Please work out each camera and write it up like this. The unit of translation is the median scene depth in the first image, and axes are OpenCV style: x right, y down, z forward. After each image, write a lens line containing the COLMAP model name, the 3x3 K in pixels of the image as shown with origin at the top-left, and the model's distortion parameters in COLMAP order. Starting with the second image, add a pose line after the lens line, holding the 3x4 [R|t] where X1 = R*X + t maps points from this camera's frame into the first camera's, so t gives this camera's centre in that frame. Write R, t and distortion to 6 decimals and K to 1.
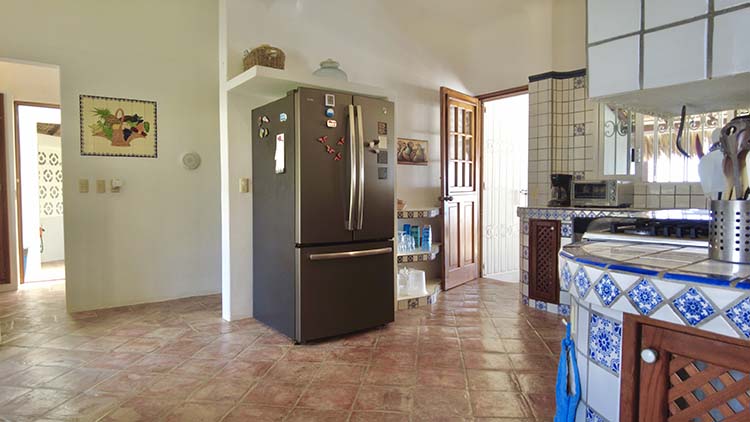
lens RADIAL K [[458.1, 0, 375.0], [0, 458.1, 211.0], [0, 0, 1]] dist [0.001641, 0.001727]
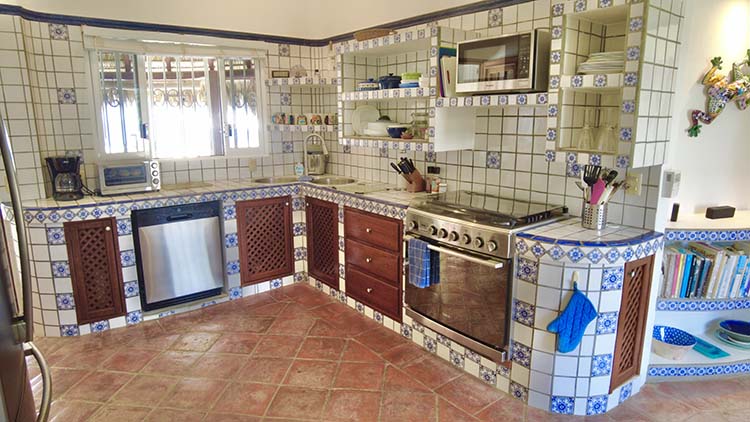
lens RADIAL K [[458.1, 0, 375.0], [0, 458.1, 211.0], [0, 0, 1]] dist [0.001641, 0.001727]
pose [[-0.017695, -0.203398, 0.978936, -0.400583], [0.044354, 0.977966, 0.203998, -0.135884], [-0.998859, 0.047029, -0.008284, 0.548743]]
